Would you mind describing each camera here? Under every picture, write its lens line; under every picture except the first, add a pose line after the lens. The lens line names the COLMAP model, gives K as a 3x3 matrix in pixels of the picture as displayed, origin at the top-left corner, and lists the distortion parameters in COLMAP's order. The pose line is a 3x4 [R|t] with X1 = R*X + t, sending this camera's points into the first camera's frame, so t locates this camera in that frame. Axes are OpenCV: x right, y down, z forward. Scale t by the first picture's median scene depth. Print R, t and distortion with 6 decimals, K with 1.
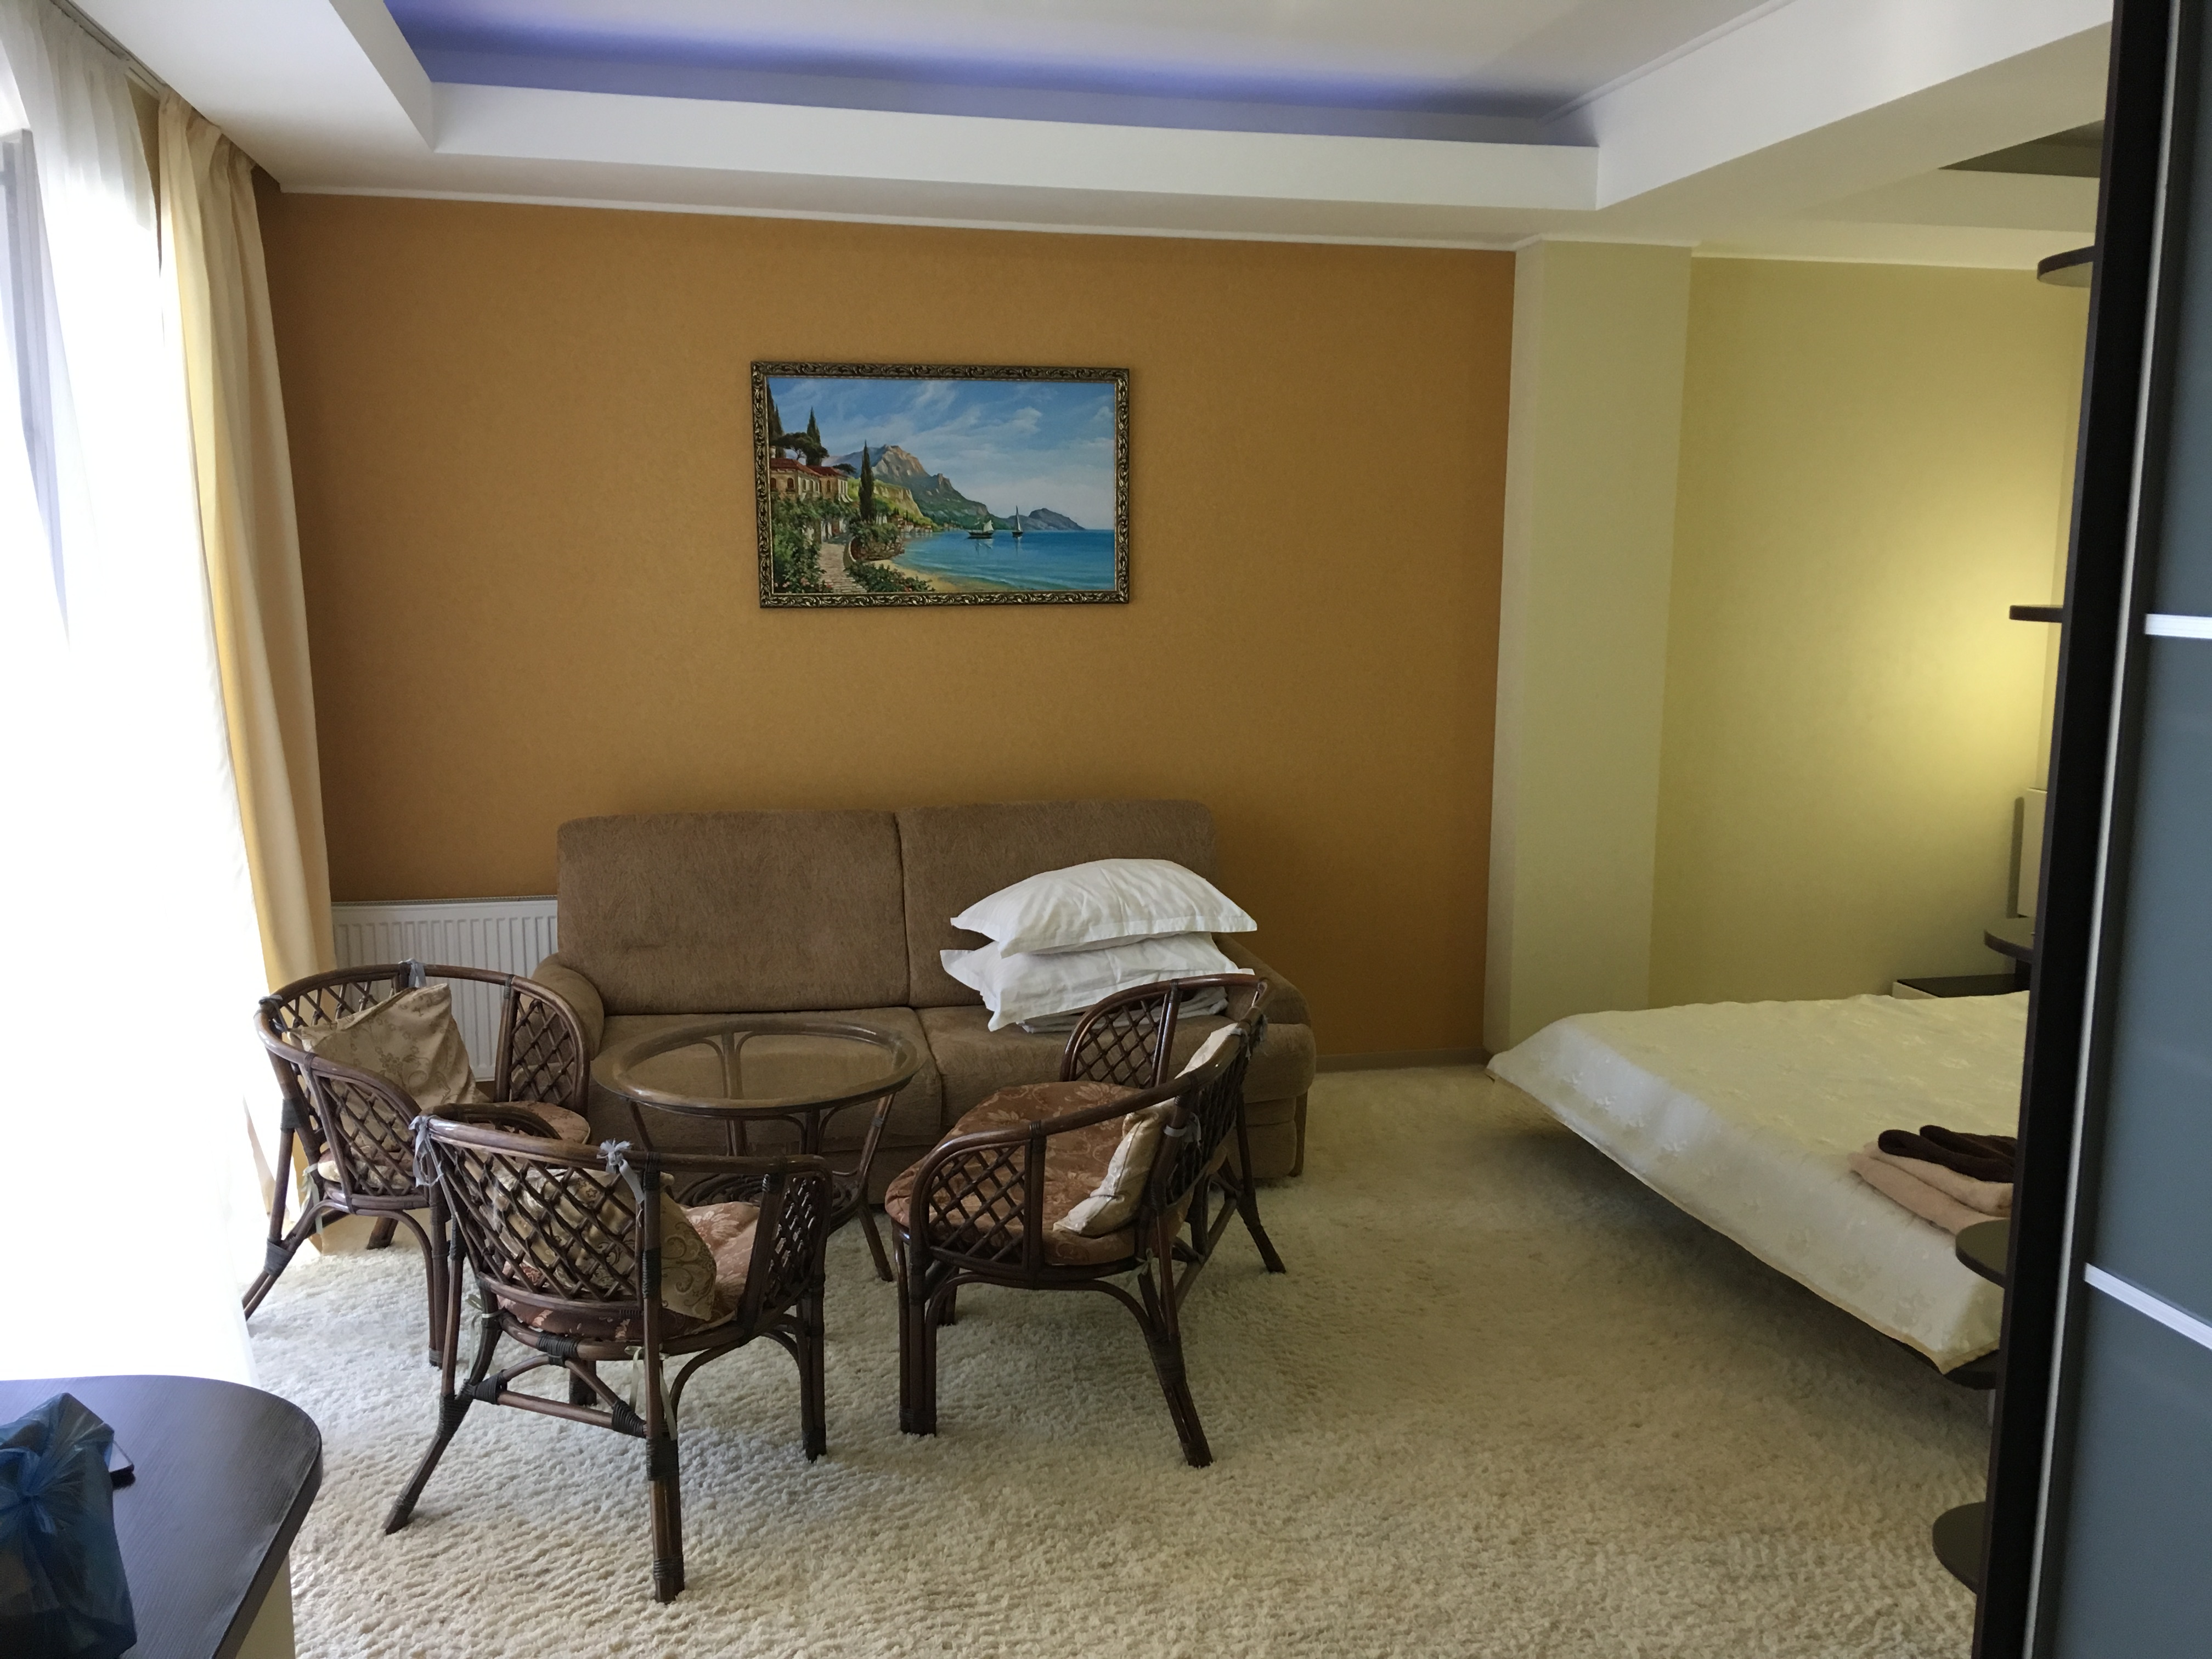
lens RADIAL K [[1848.2, 0, 1106.0], [0, 1848.2, 829.5], [0, 0, 1]] dist [0.003372, -0.013634]
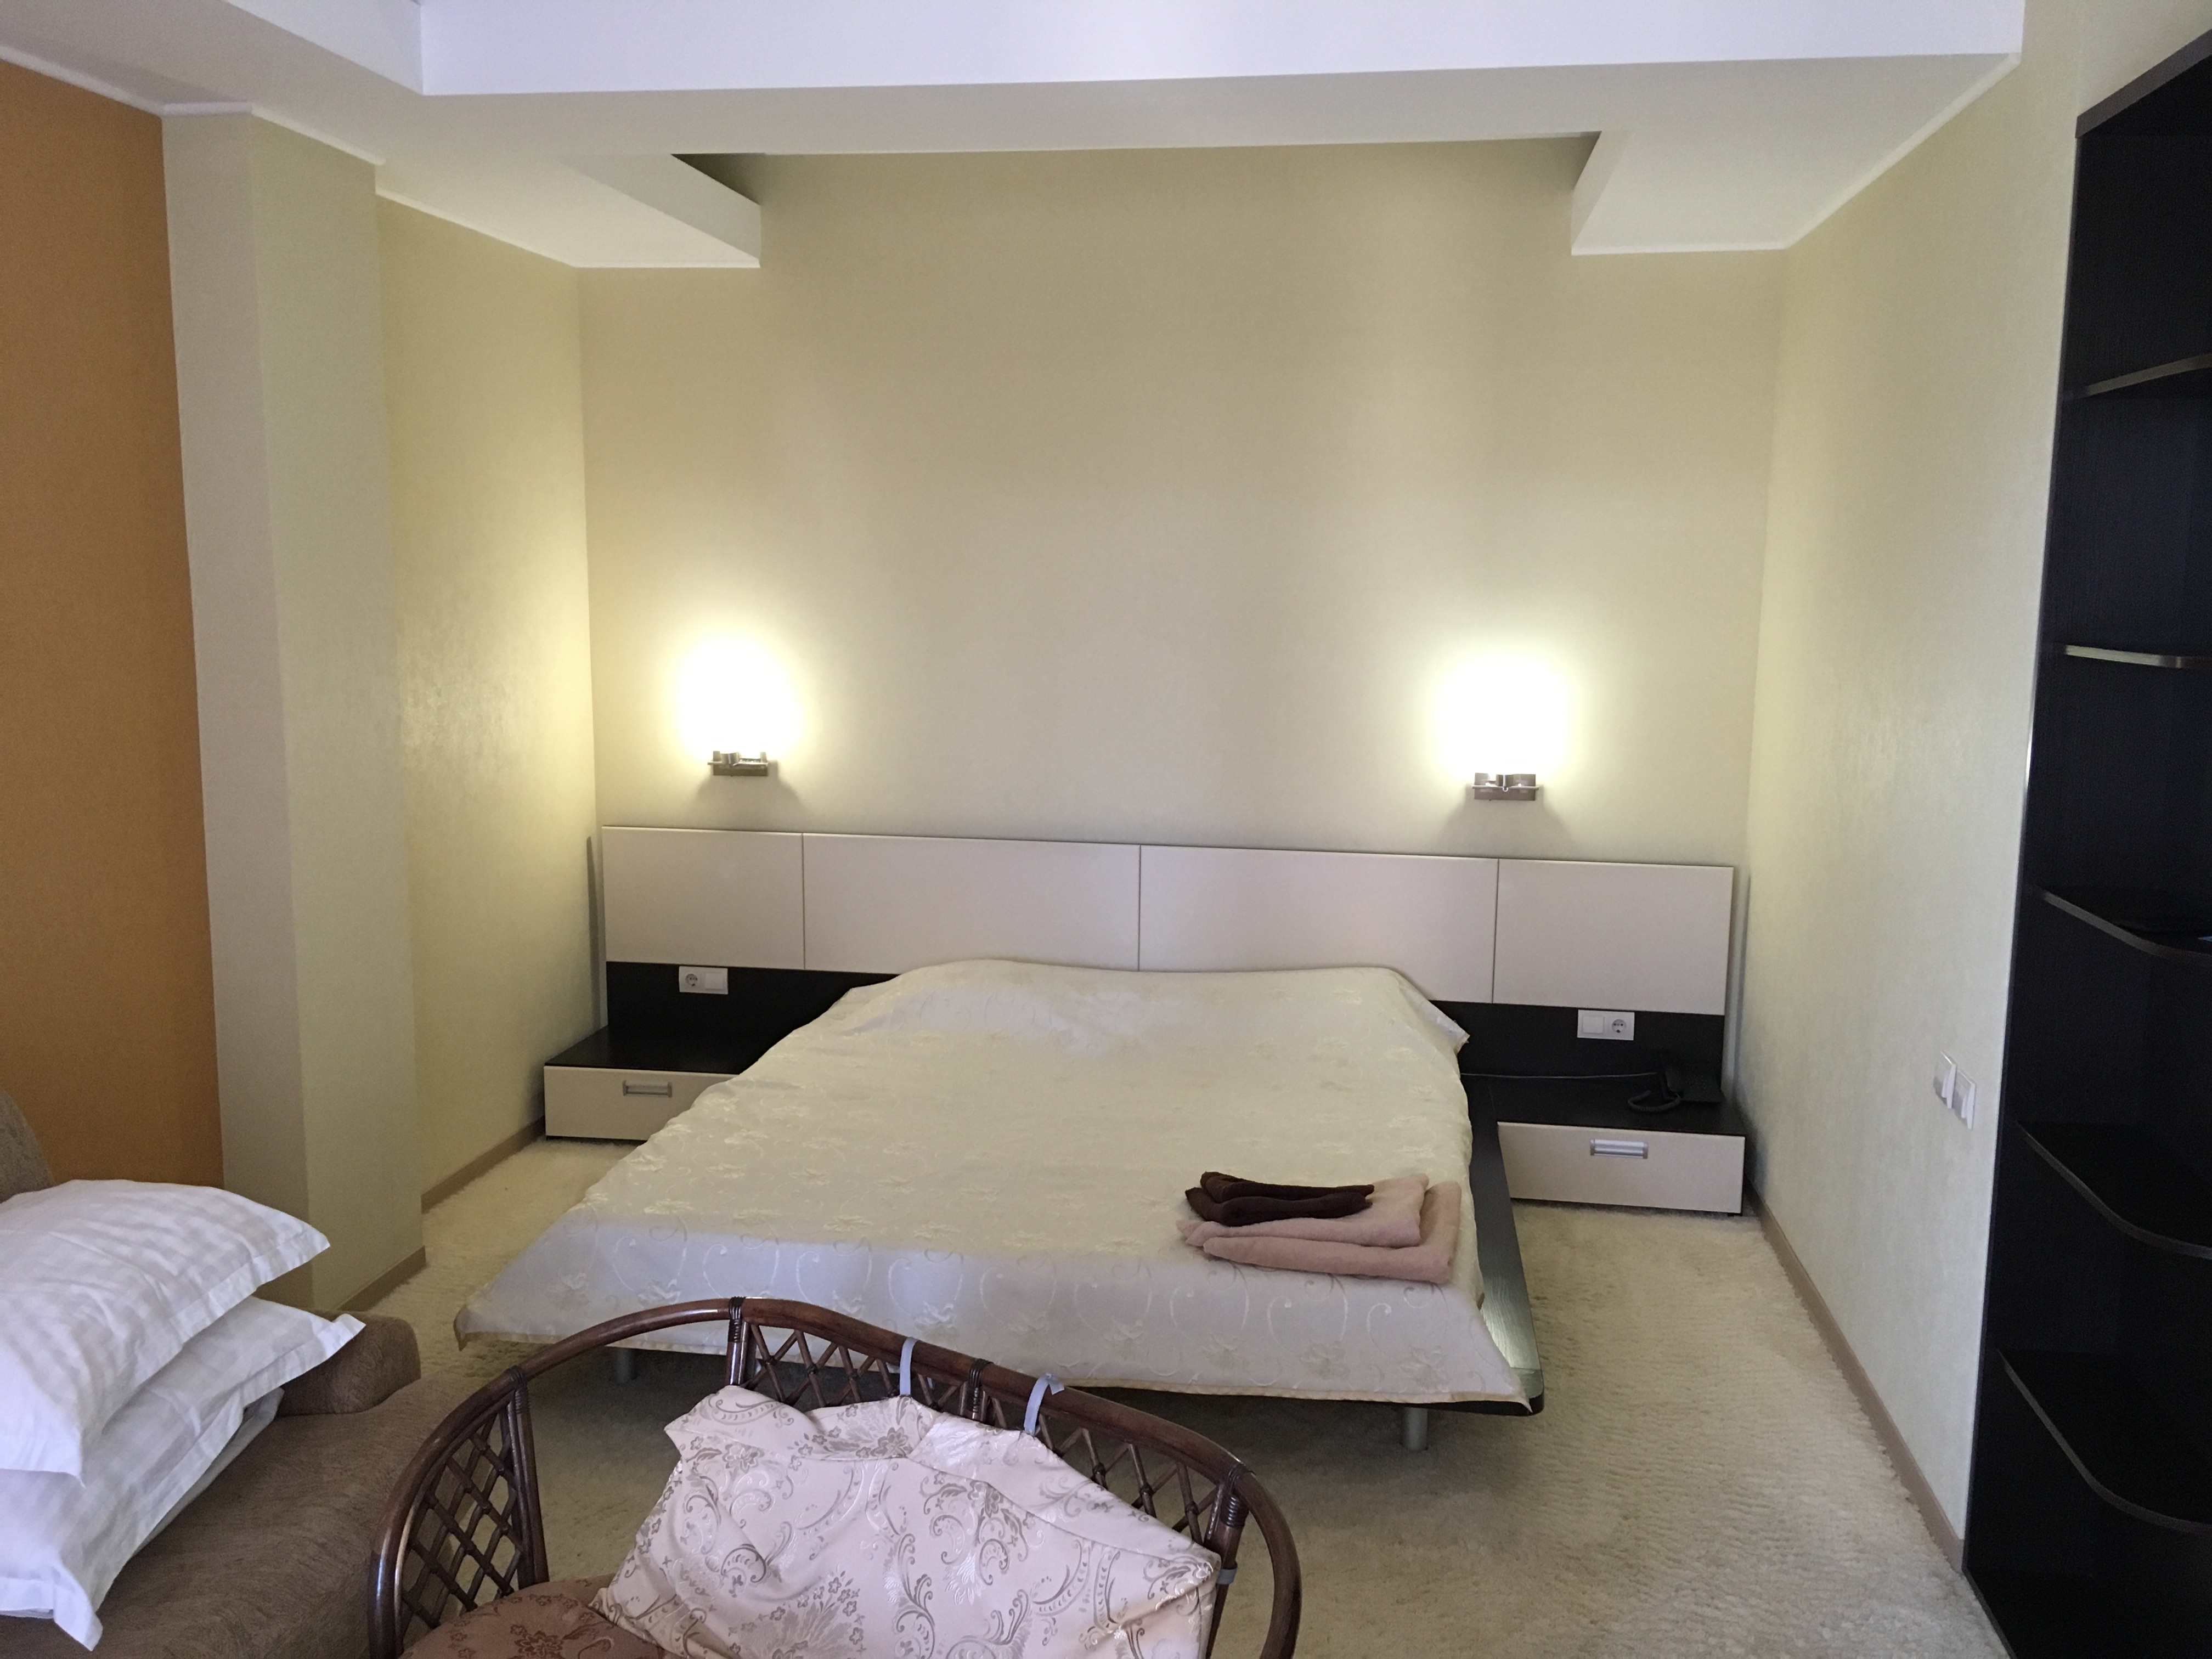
lens RADIAL K [[1848.2, 0, 1106.0], [0, 1848.2, 829.5], [0, 0, 1]] dist [0.003372, -0.013634]
pose [[0.370663, -0.137961, 0.918464, -0.347568], [0.143229, 0.985567, 0.090238, -0.093080], [-0.917657, 0.098103, 0.385073, 0.555725]]
